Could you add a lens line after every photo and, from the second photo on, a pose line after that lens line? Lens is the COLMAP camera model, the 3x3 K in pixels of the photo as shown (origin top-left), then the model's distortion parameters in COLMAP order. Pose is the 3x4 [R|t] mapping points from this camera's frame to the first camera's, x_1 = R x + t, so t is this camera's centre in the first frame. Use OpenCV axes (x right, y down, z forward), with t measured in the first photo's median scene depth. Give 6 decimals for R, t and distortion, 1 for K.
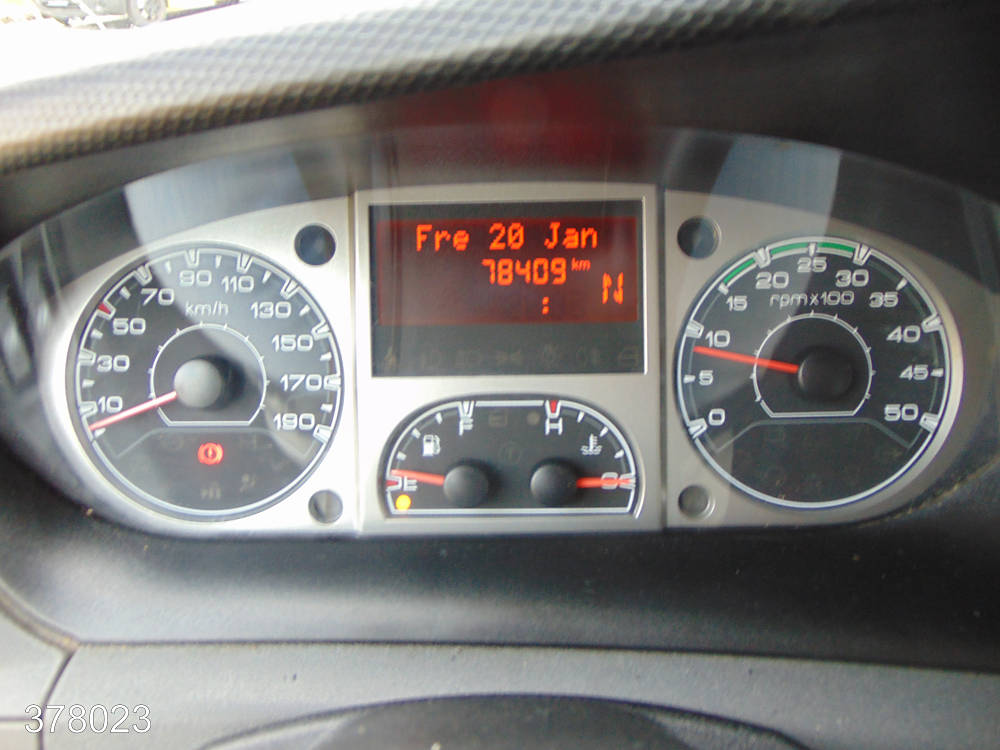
lens RADIAL K [[744.1, 0, 499.8], [0, 744.1, 376.1], [0, 0, 1]] dist [0.009220, 0.007651]
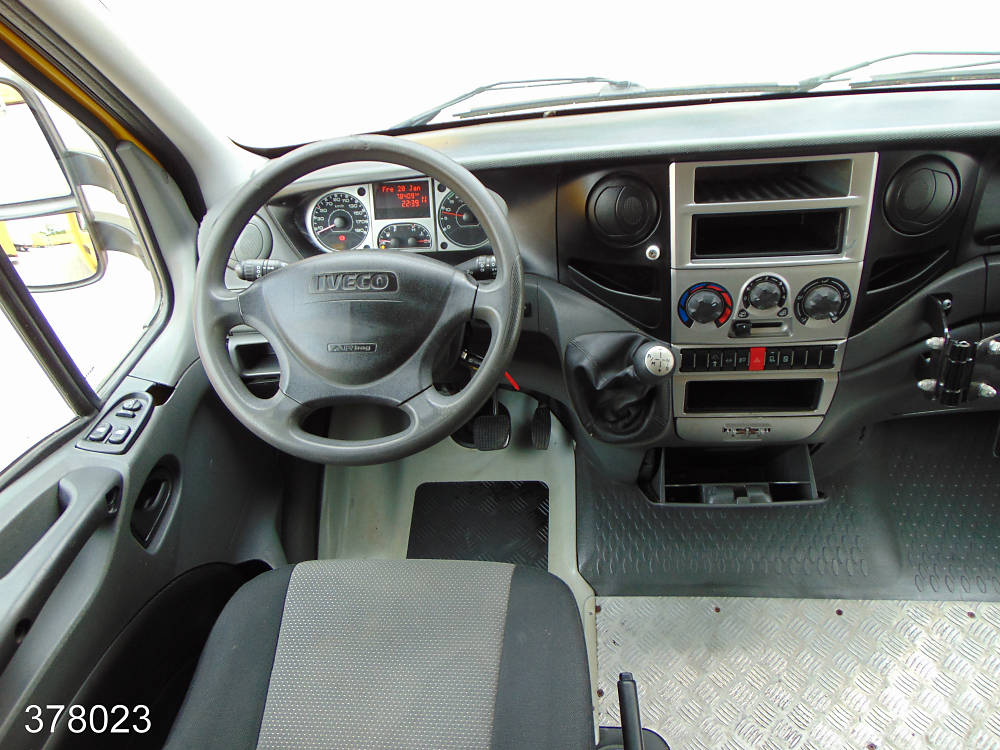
lens RADIAL K [[744.1, 0, 499.5], [0, 744.1, 374.4], [0, 0, 1]] dist [0.009220, 0.007651]
pose [[0.996456, -0.010611, -0.083449, 0.993127], [0.025384, 0.983698, 0.178027, 0.142160], [0.080200, -0.179514, 0.980481, -3.719152]]
